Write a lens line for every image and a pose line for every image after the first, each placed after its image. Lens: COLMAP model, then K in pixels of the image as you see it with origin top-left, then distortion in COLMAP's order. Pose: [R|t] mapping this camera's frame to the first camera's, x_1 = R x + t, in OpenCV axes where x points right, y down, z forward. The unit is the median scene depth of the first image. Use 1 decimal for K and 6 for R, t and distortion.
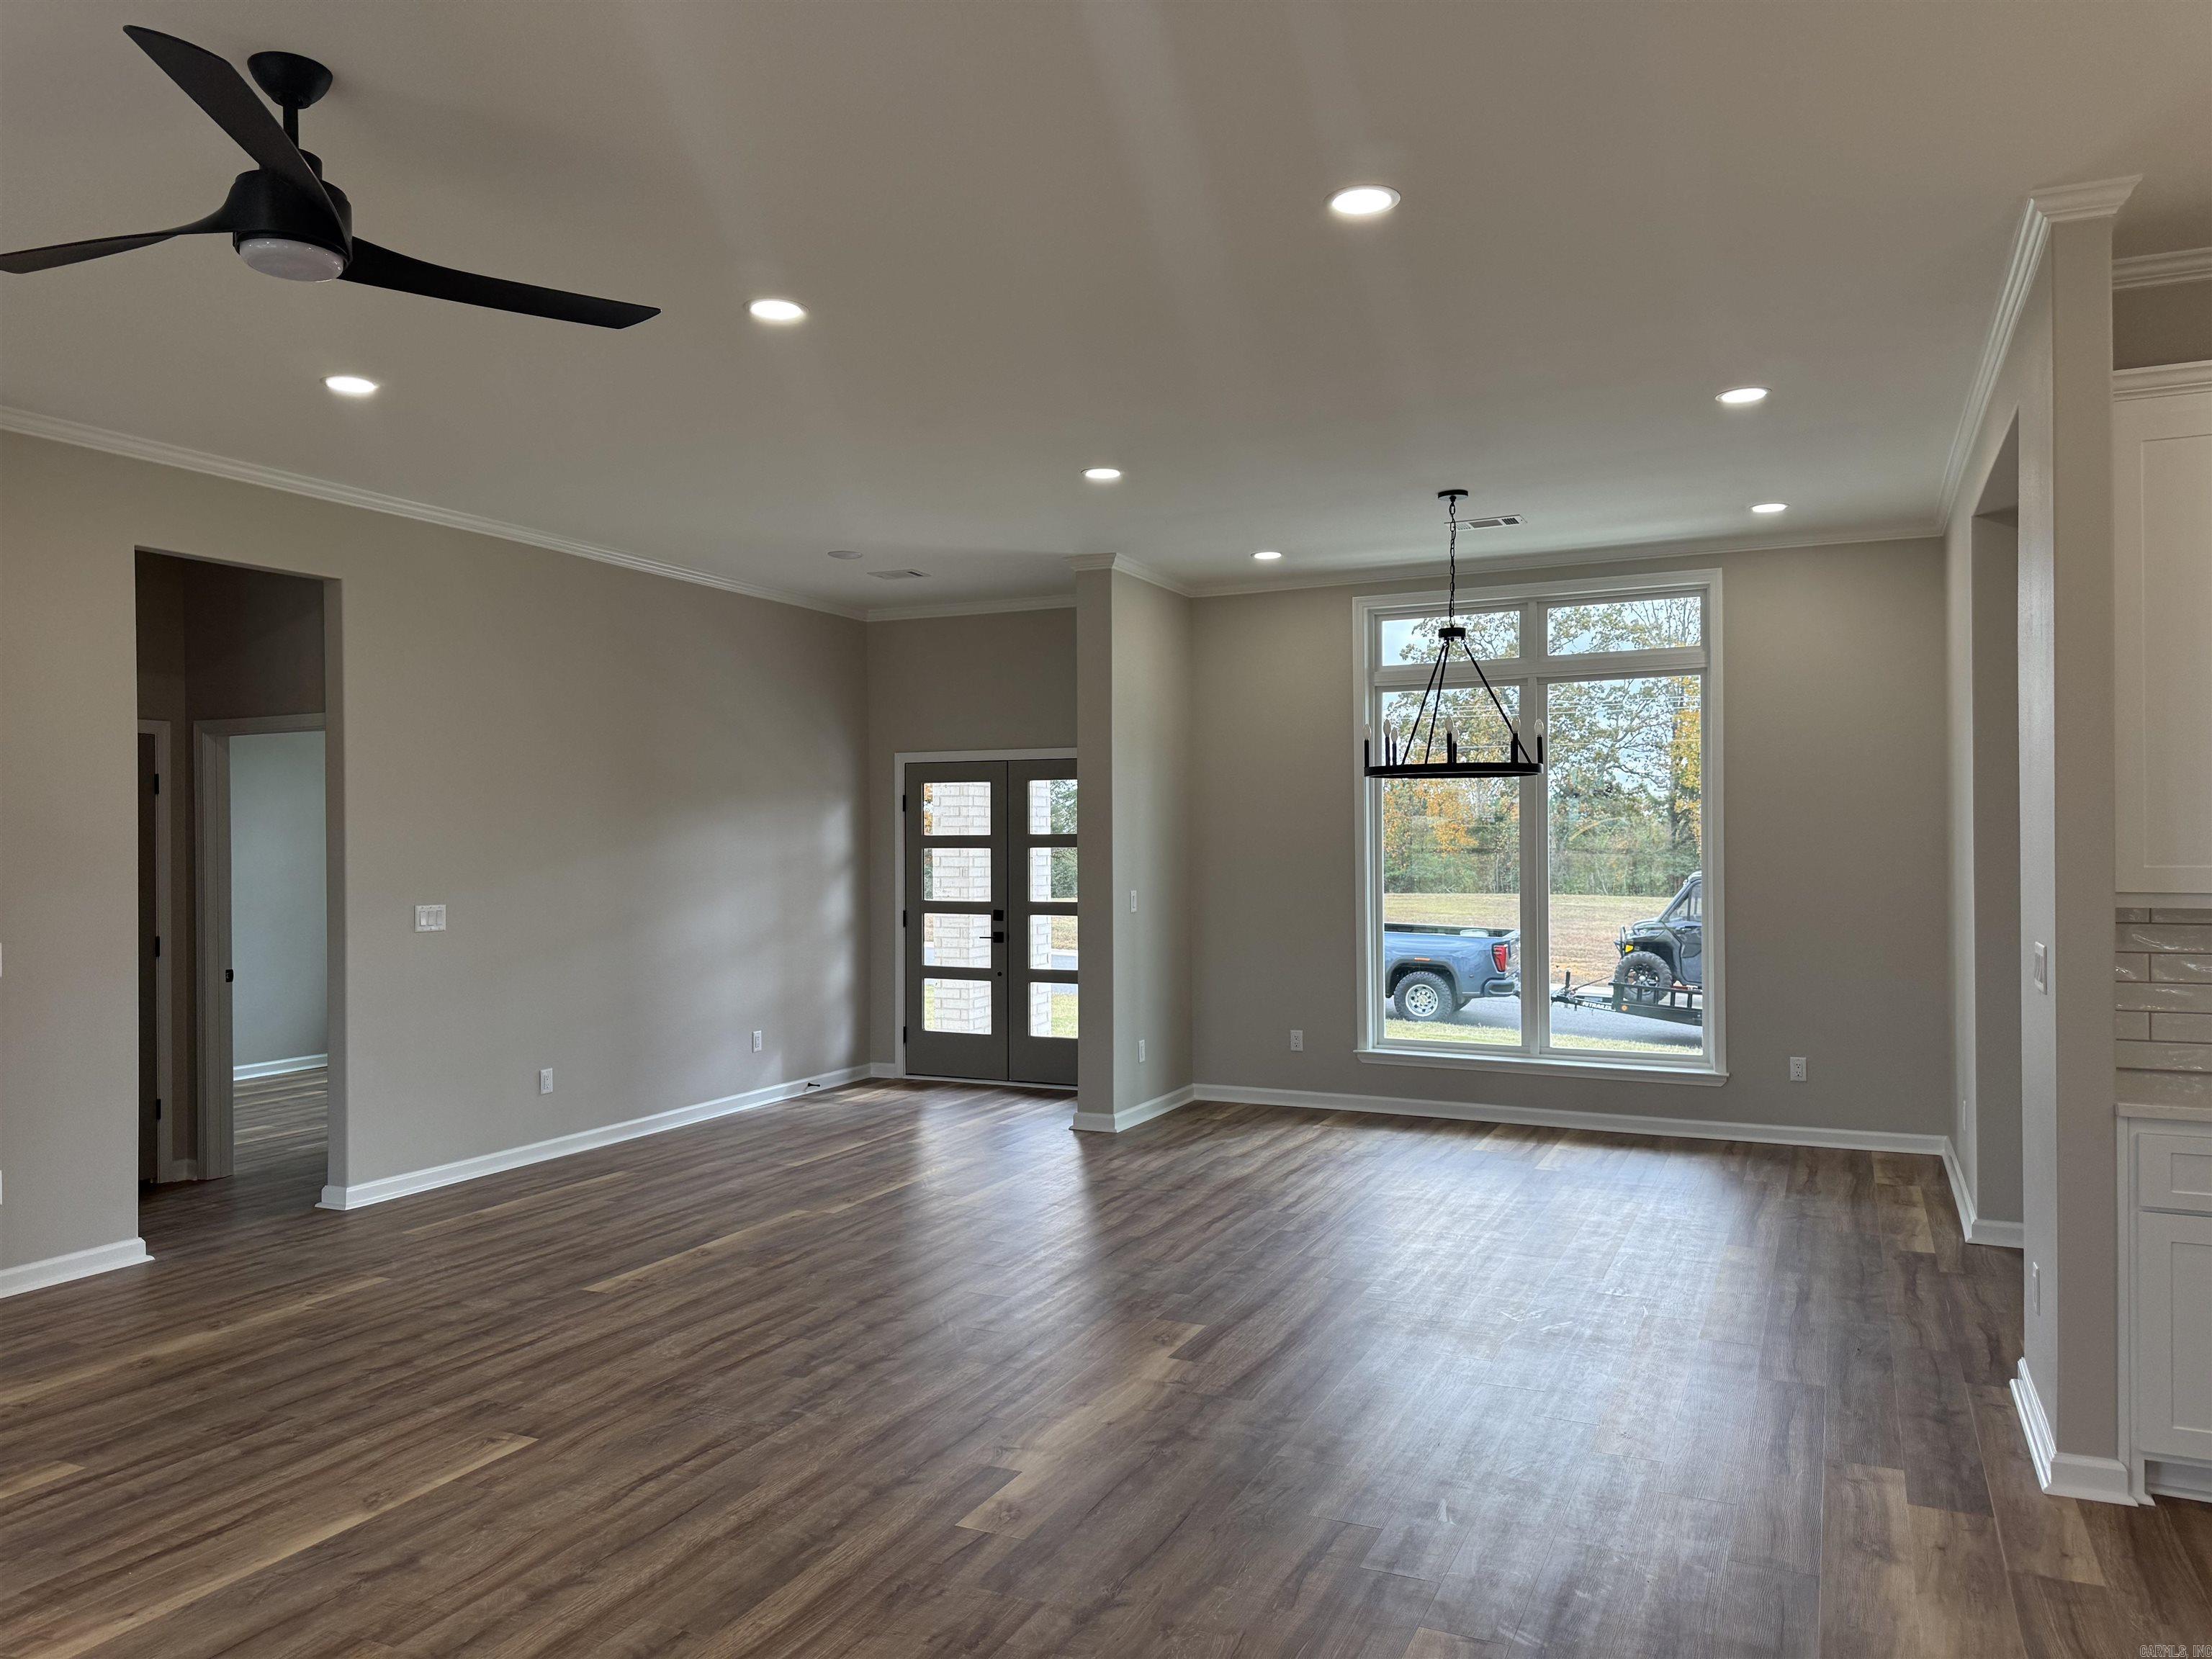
lens RADIAL K [[1571.3, 0, 1109.3], [0, 1571.3, 837.8], [0, 0, 1]] dist [0.053915, -0.050567]
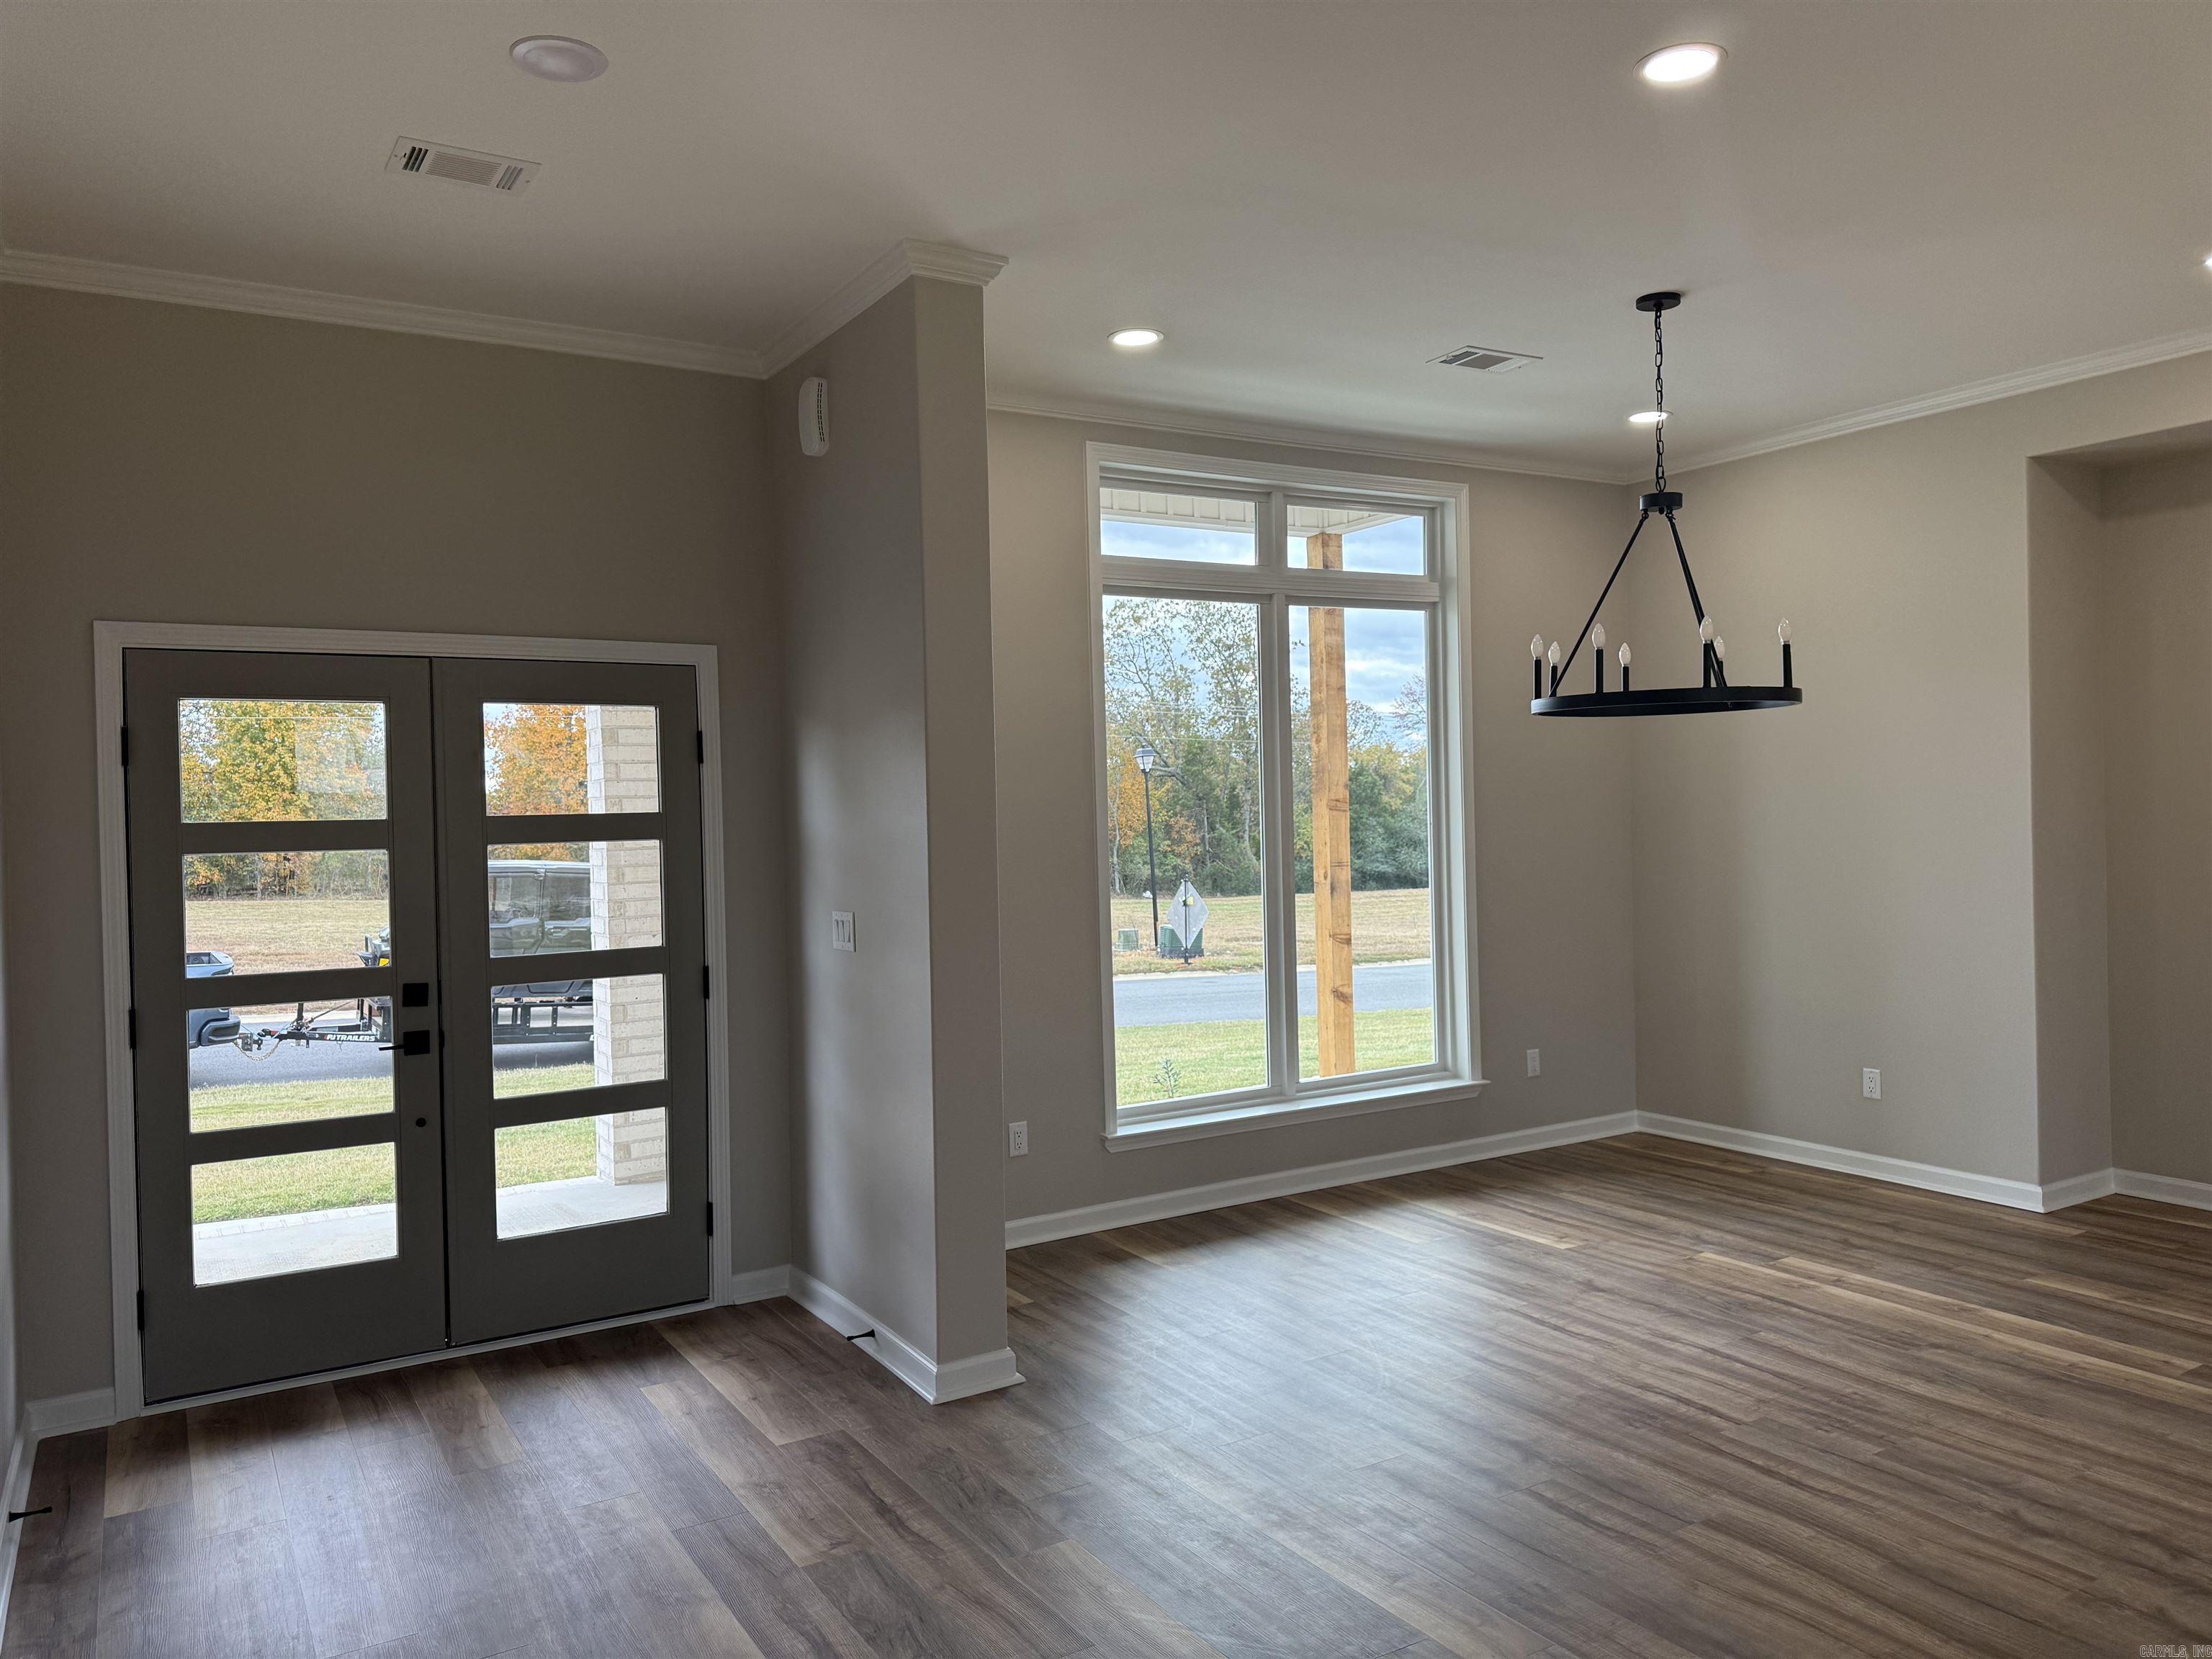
lens RADIAL K [[1571.3, 0, 1114.6], [0, 1571.3, 839.3], [0, 0, 1]] dist [0.053915, -0.050567]
pose [[0.542565, -0.025301, 0.839632, -0.350143], [0.018478, 0.999664, 0.018183, -0.000697], [-0.839810, 0.005649, 0.542851, 0.580884]]
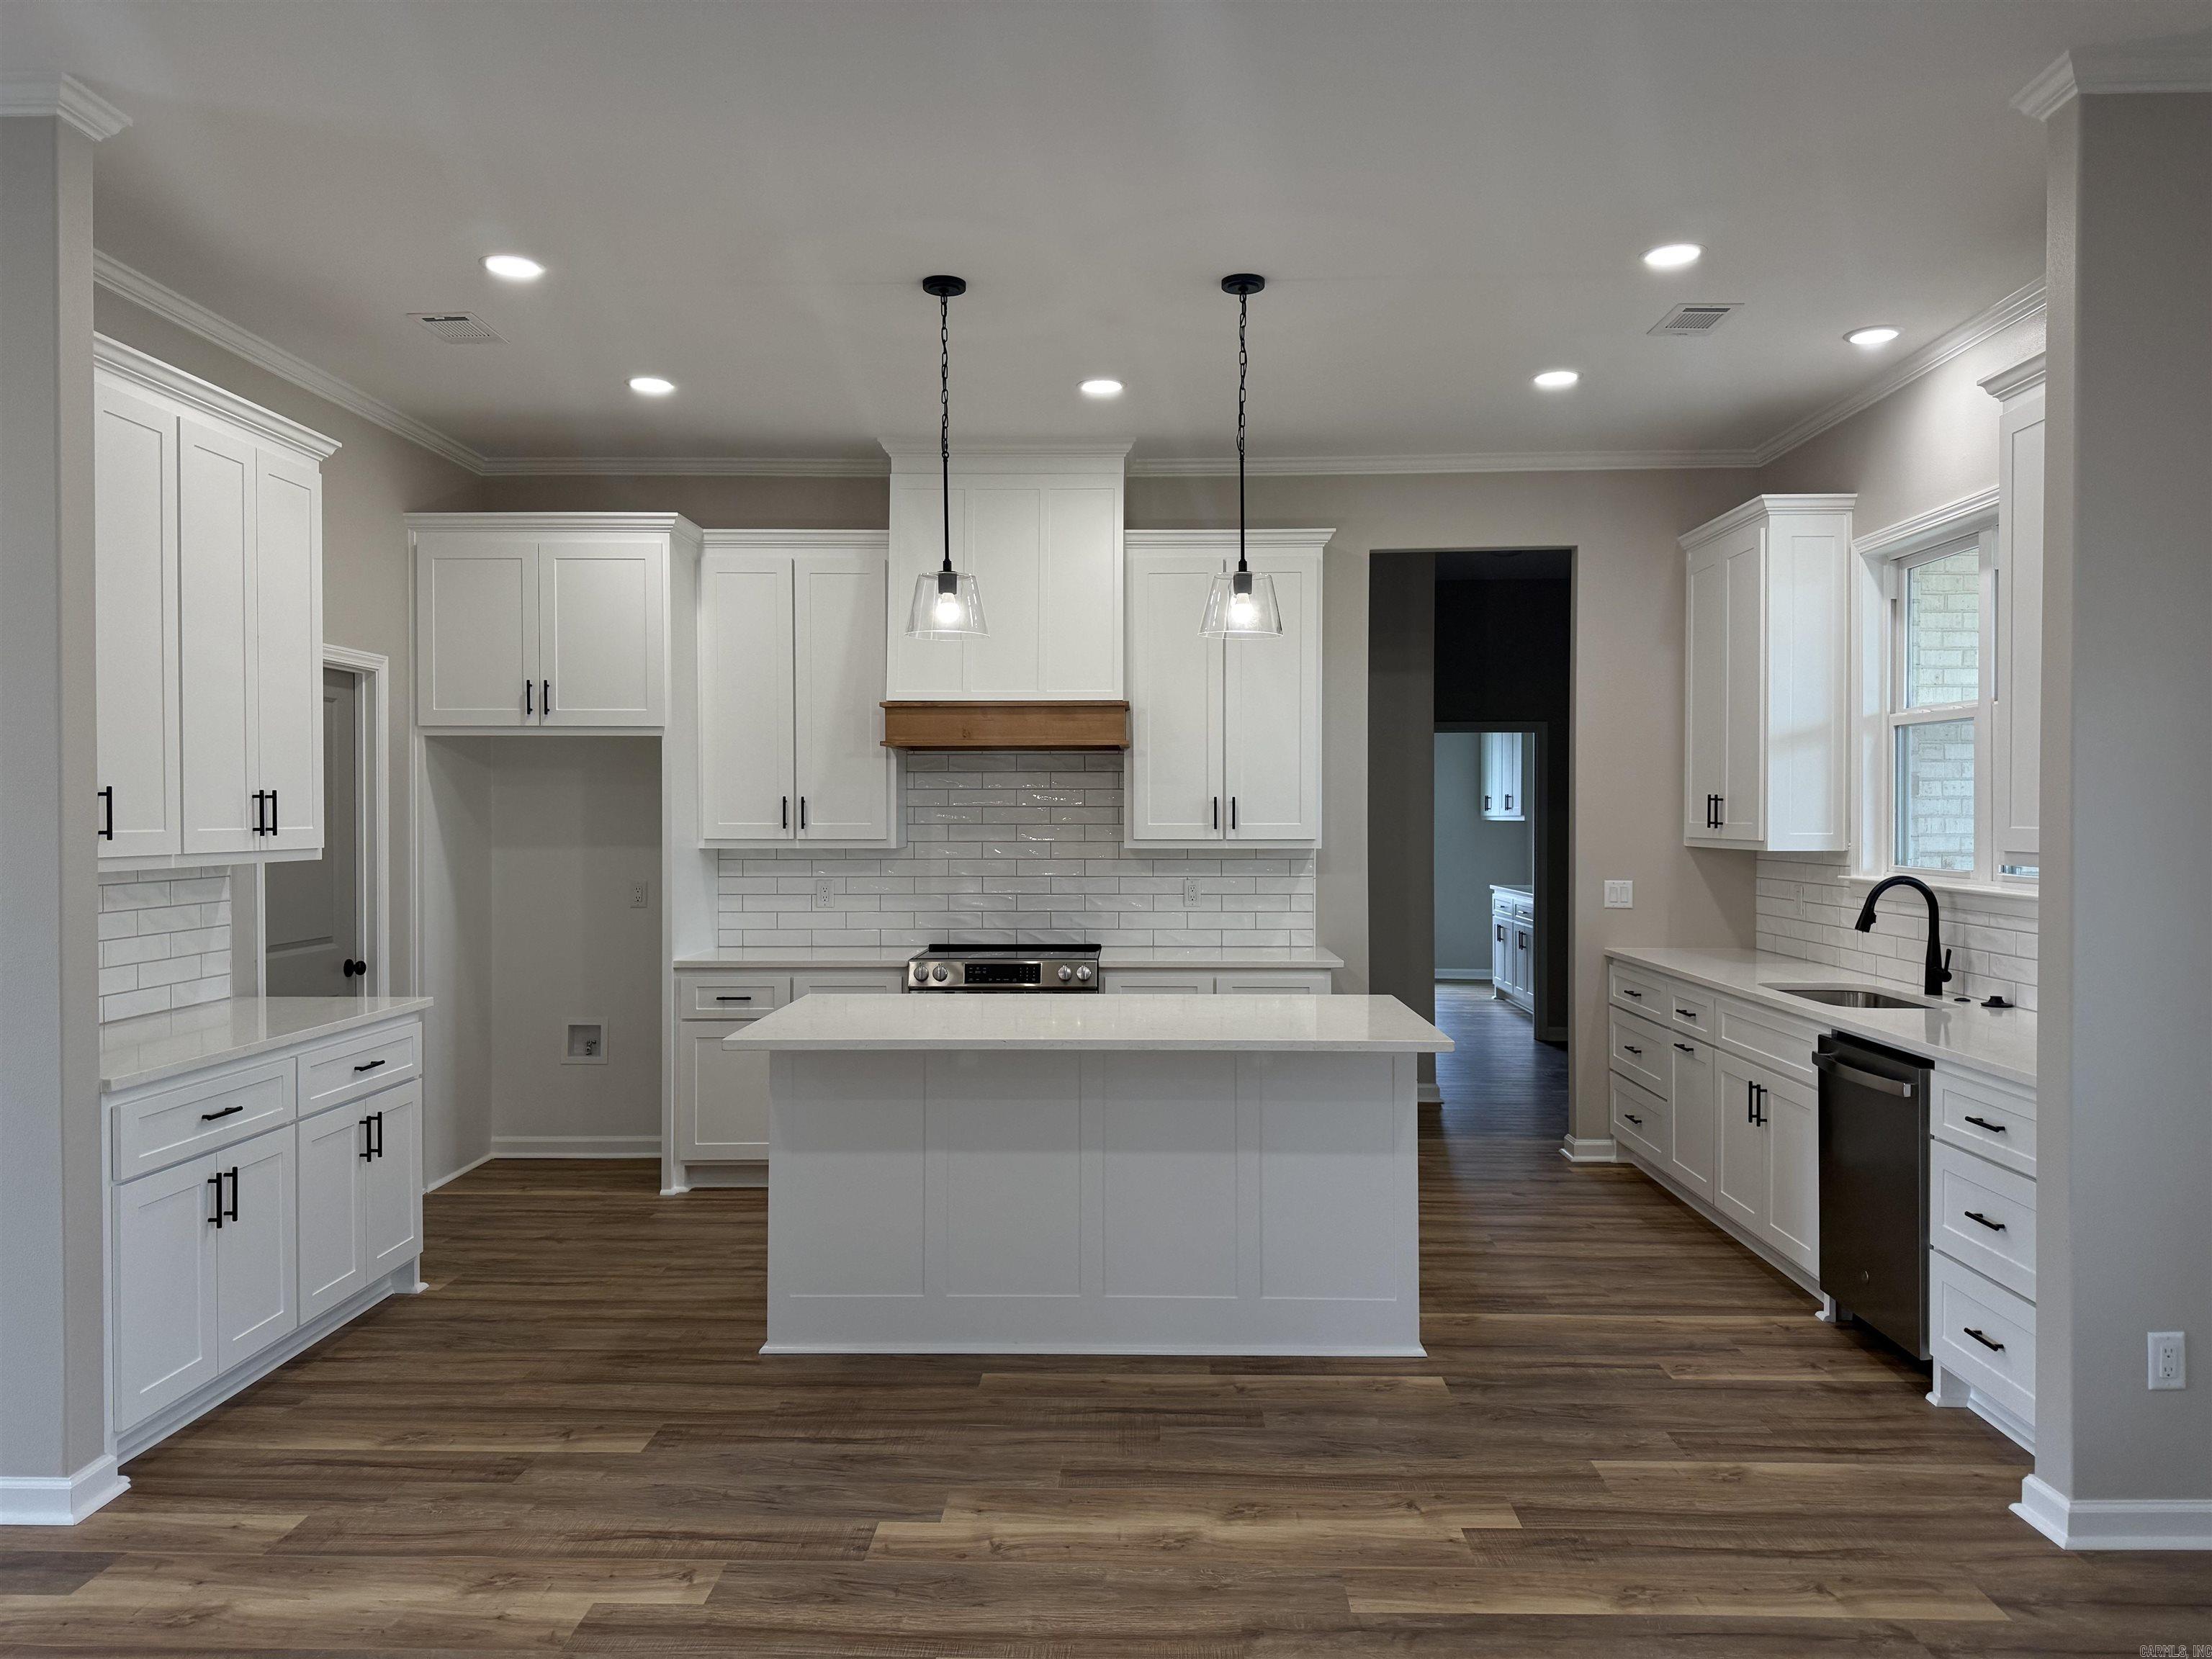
lens RADIAL K [[1571.3, 0, 1118.4], [0, 1571.3, 825.5], [0, 0, 1]] dist [0.053915, -0.050567]
pose [[-0.404506, -0.001454, 0.914534, -0.188756], [-0.000428, 0.999999, 0.001400, 0.005344], [-0.914535, 0.000175, -0.404506, 0.325474]]
